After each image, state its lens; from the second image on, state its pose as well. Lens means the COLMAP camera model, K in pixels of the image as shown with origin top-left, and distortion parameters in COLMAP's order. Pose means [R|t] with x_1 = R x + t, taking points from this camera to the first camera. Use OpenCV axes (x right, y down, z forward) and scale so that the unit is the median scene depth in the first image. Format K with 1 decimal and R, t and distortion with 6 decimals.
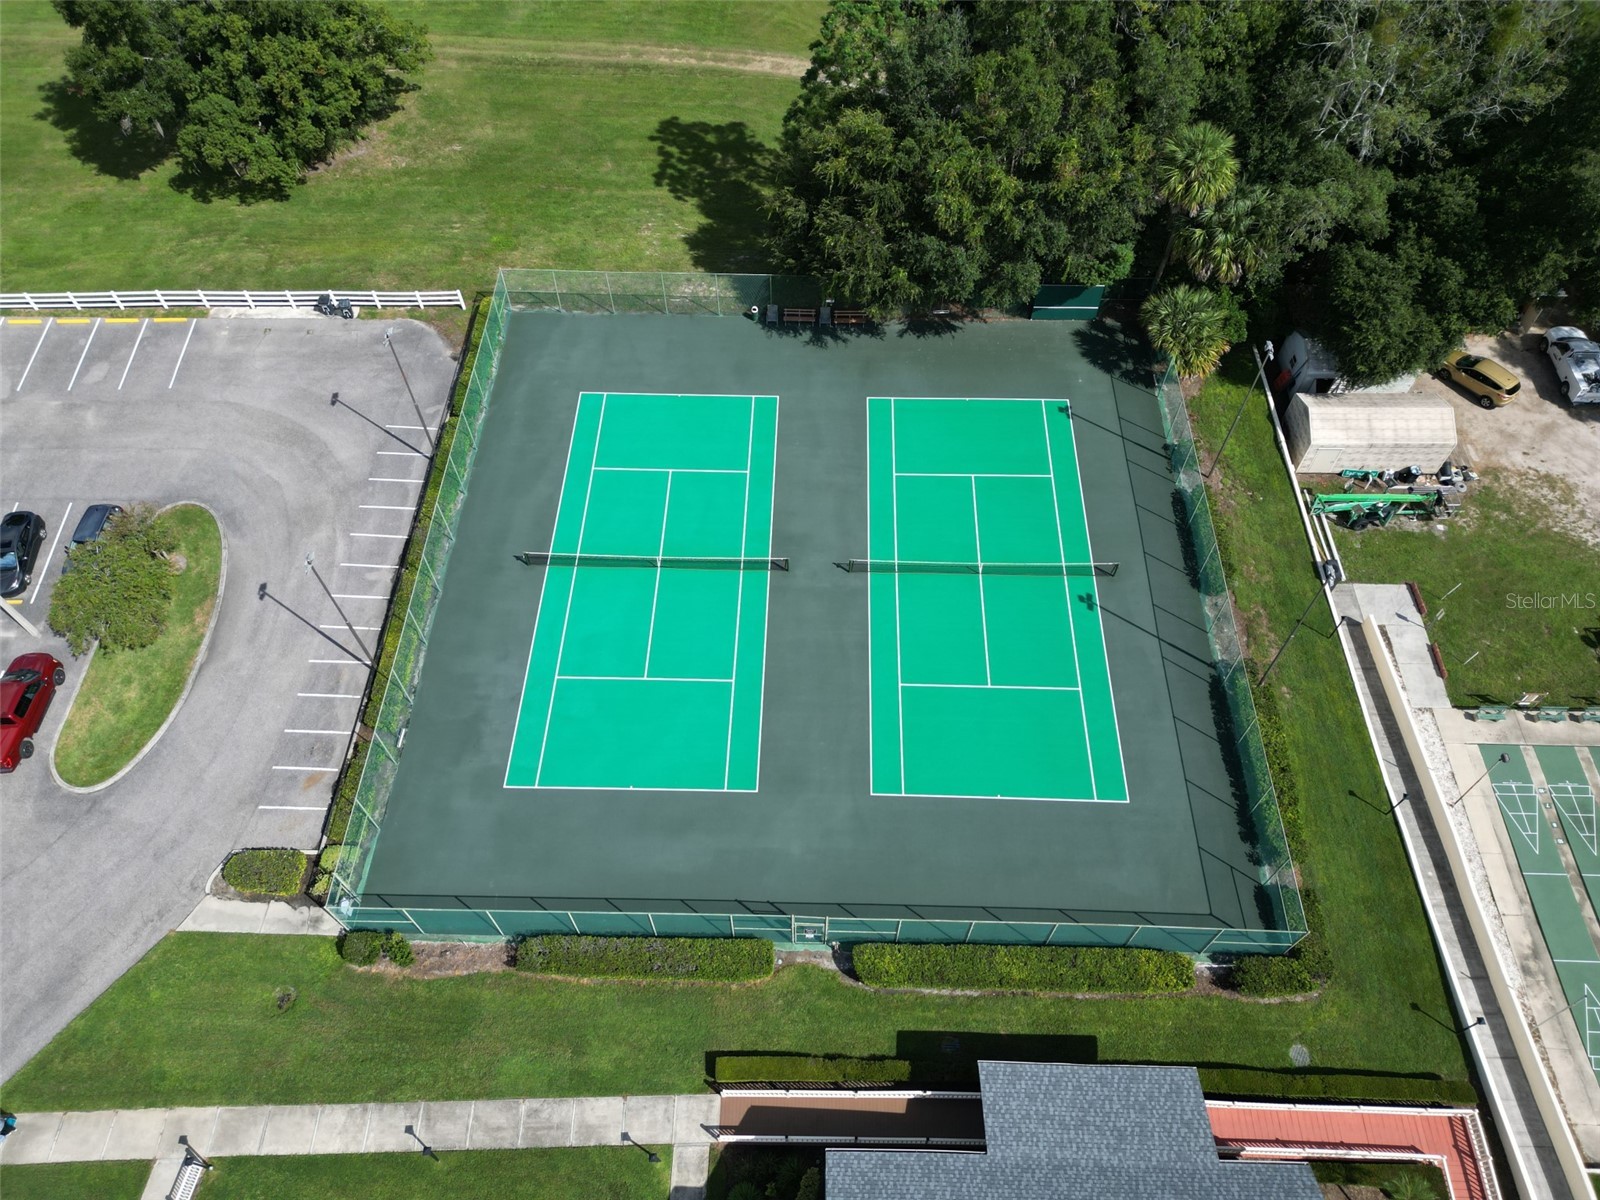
lens RADIAL K [[1118.0, 0, 801.8], [0, 1118.0, 603.3], [0, 0, 1]] dist [0.054121, -0.039721]
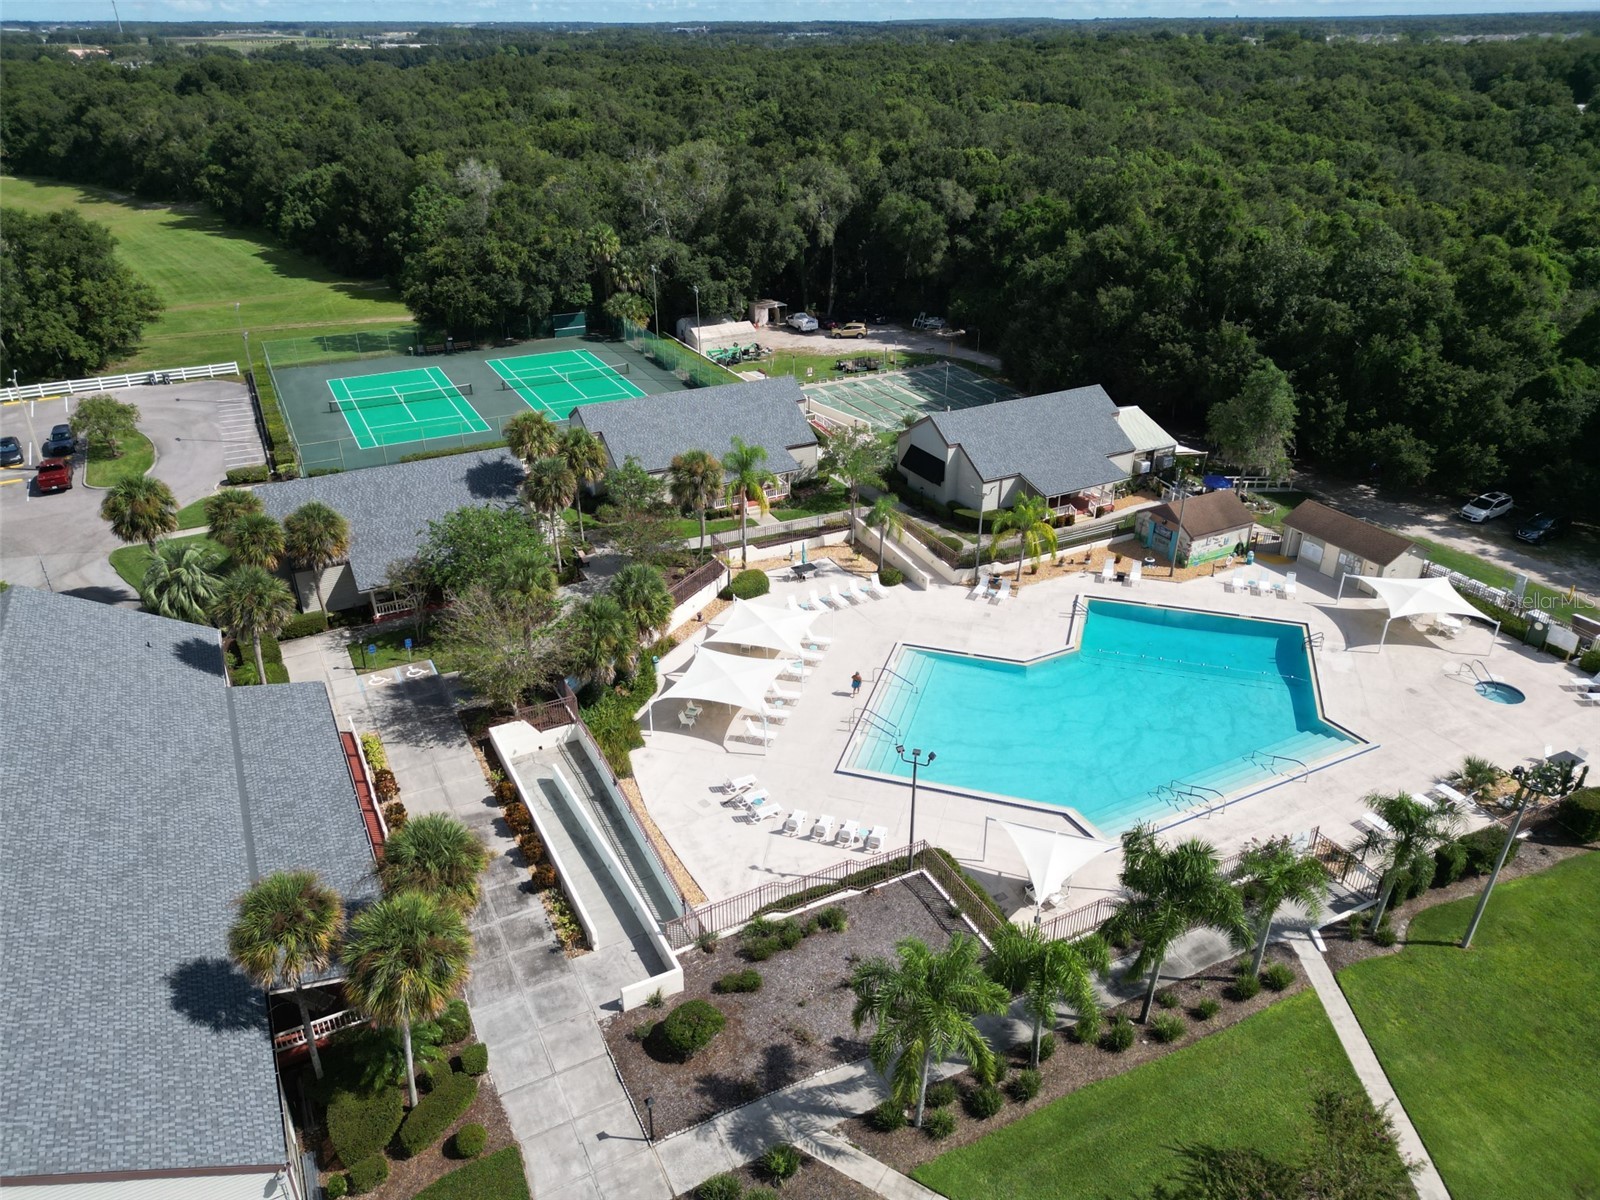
lens RADIAL K [[1118.0, 0, 801.7], [0, 1118.0, 596.2], [0, 0, 1]] dist [0.054121, -0.039721]
pose [[0.878770, -0.222272, 0.422325, -0.387722], [0.397946, 0.829757, -0.391335, 1.181657], [-0.263444, 0.511956, 0.817617, -0.552282]]
